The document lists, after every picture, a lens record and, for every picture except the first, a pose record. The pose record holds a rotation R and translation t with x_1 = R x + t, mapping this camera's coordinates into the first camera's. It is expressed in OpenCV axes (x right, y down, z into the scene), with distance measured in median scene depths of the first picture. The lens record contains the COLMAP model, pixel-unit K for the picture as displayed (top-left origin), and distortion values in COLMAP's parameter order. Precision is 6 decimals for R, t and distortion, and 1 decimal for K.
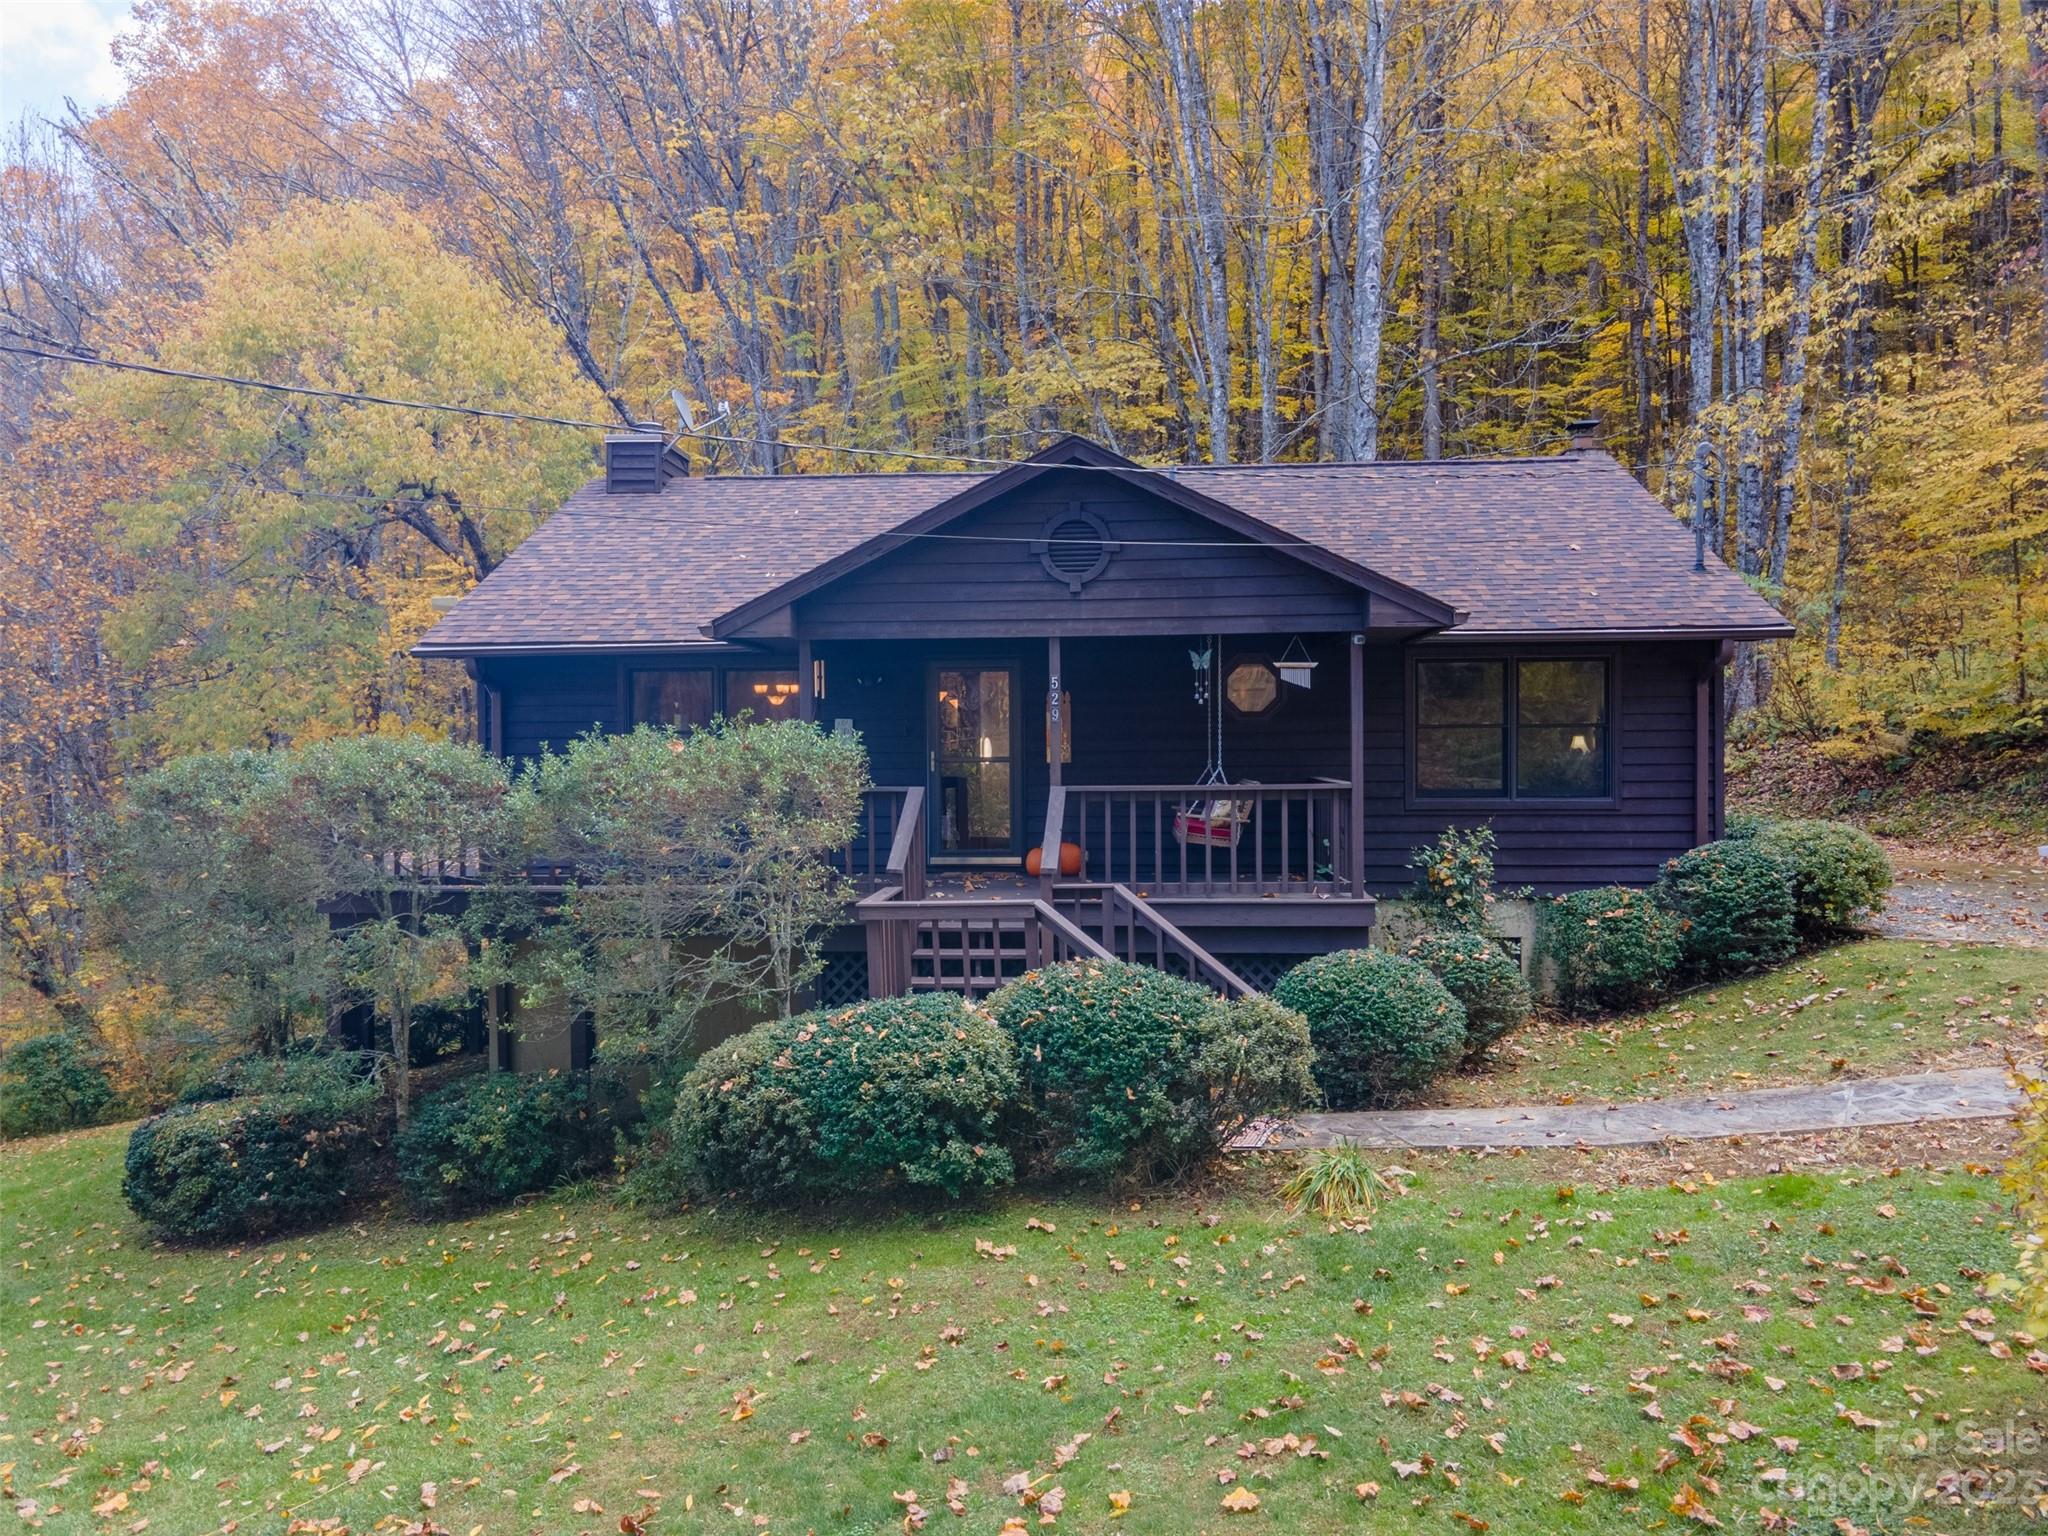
lens RADIAL K [[1481.9, 0, 1006.2], [0, 1481.9, 756.4], [0, 0, 1]] dist [0.012738, 0.020965]
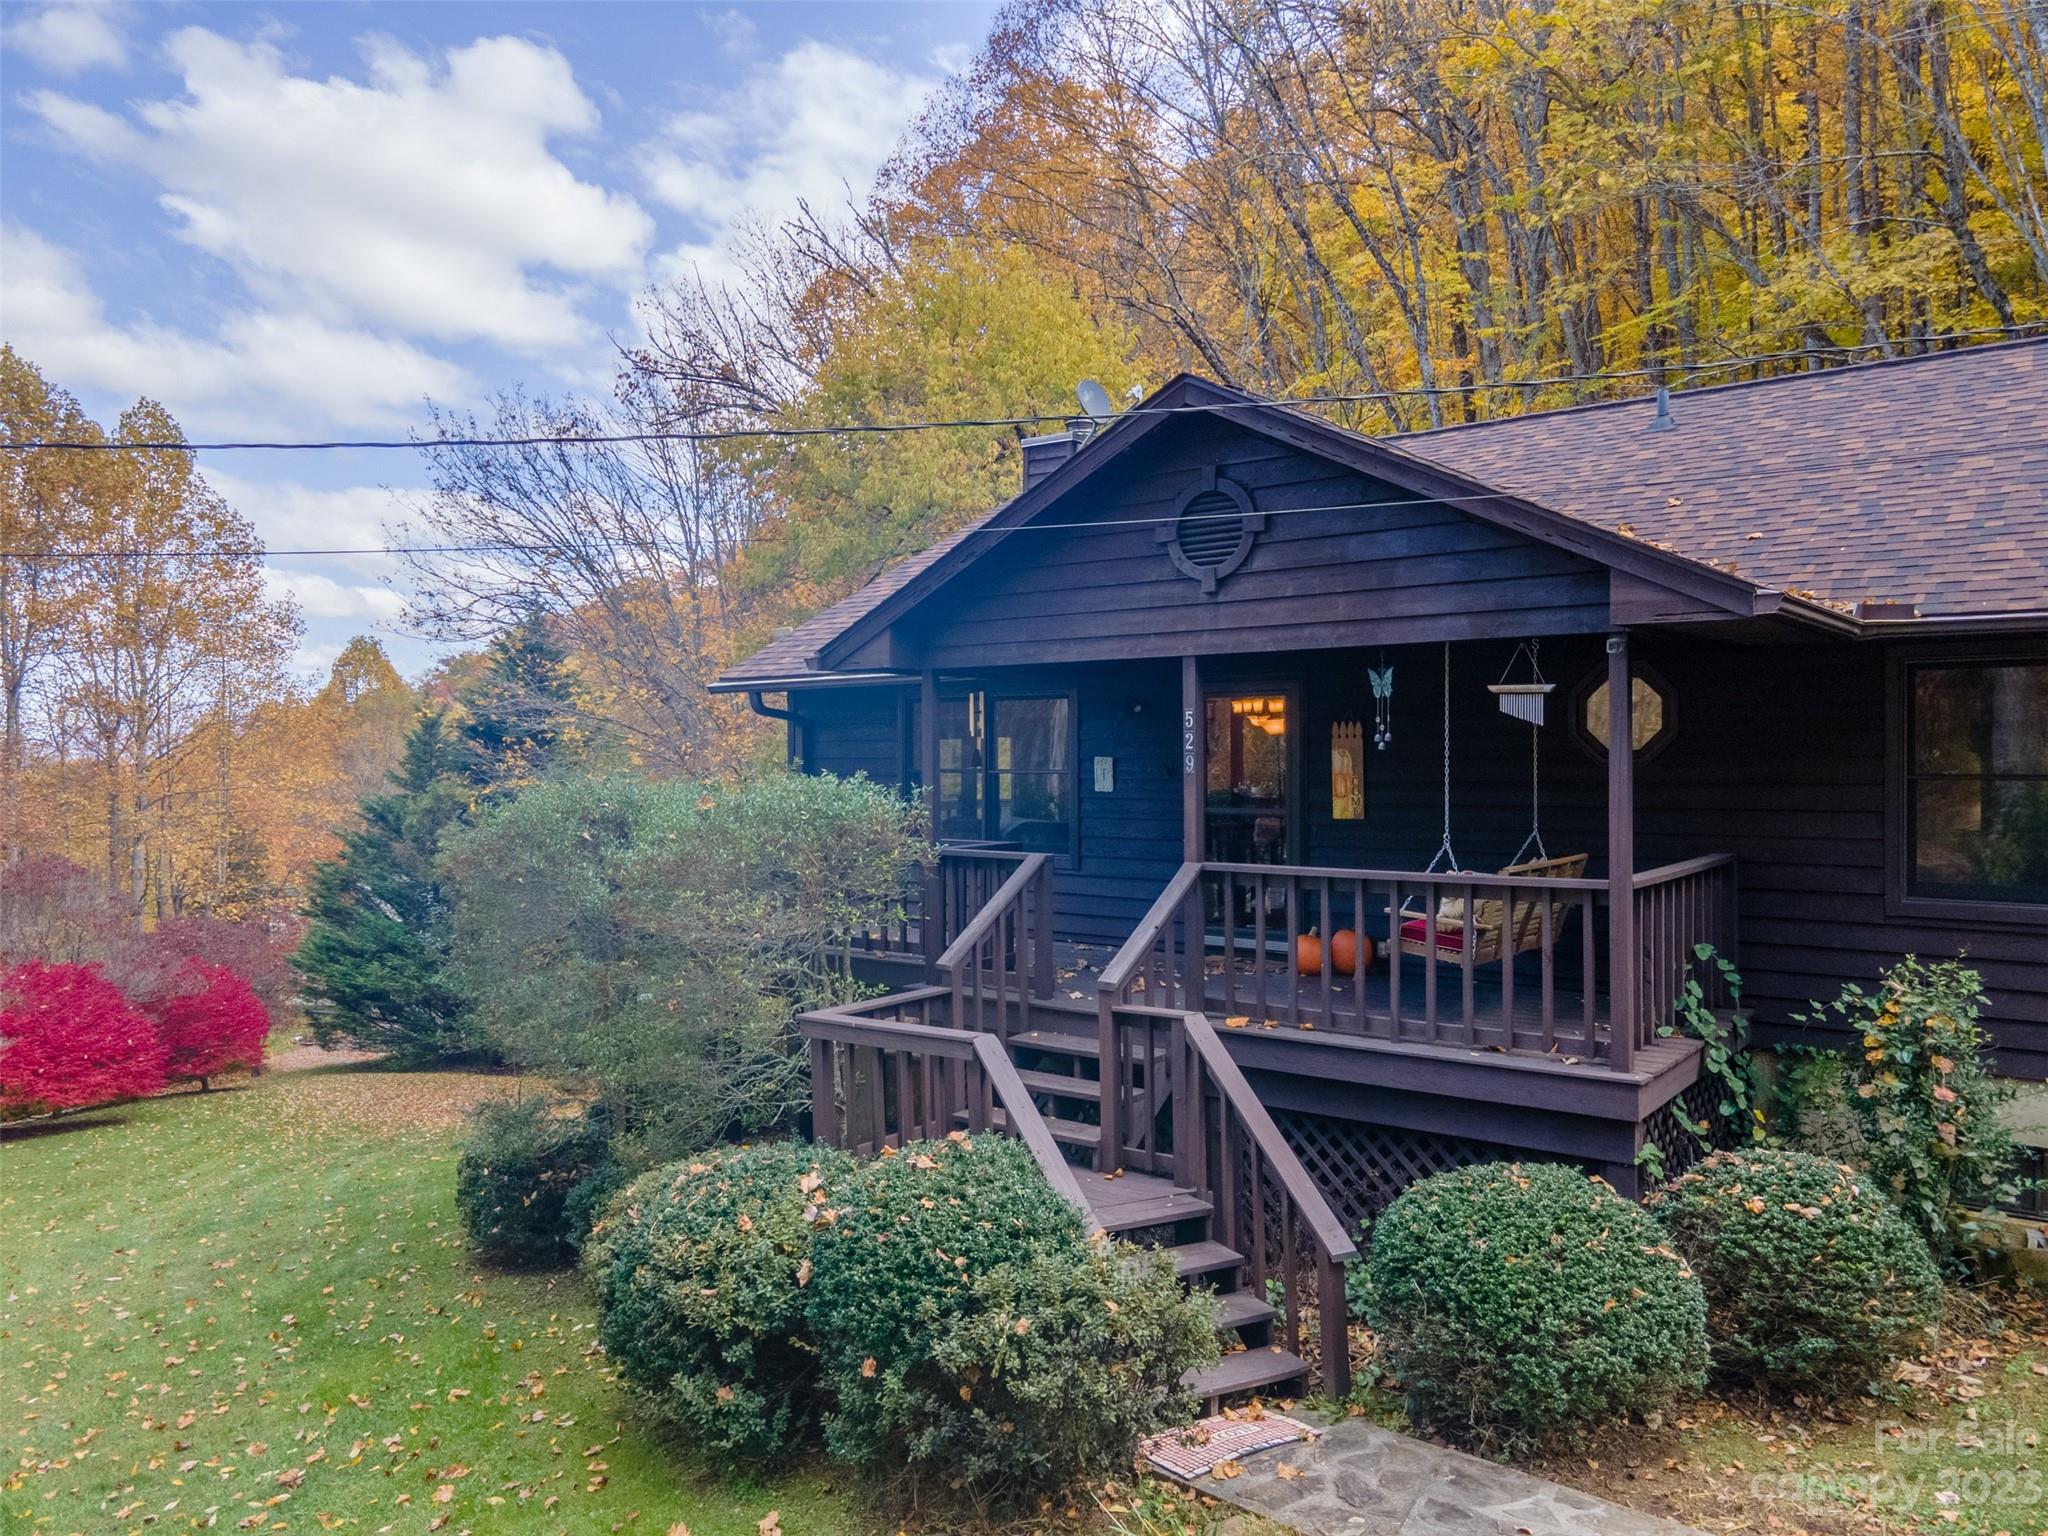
lens RADIAL K [[1481.9, 0, 1040.3], [0, 1481.9, 774.7], [0, 0, 1]] dist [0.012738, 0.020965]
pose [[0.831167, 0.012240, -0.555887, 0.375006], [-0.003328, 0.999849, 0.017040, -0.035193], [0.556012, -0.012313, 0.831083, 0.362456]]
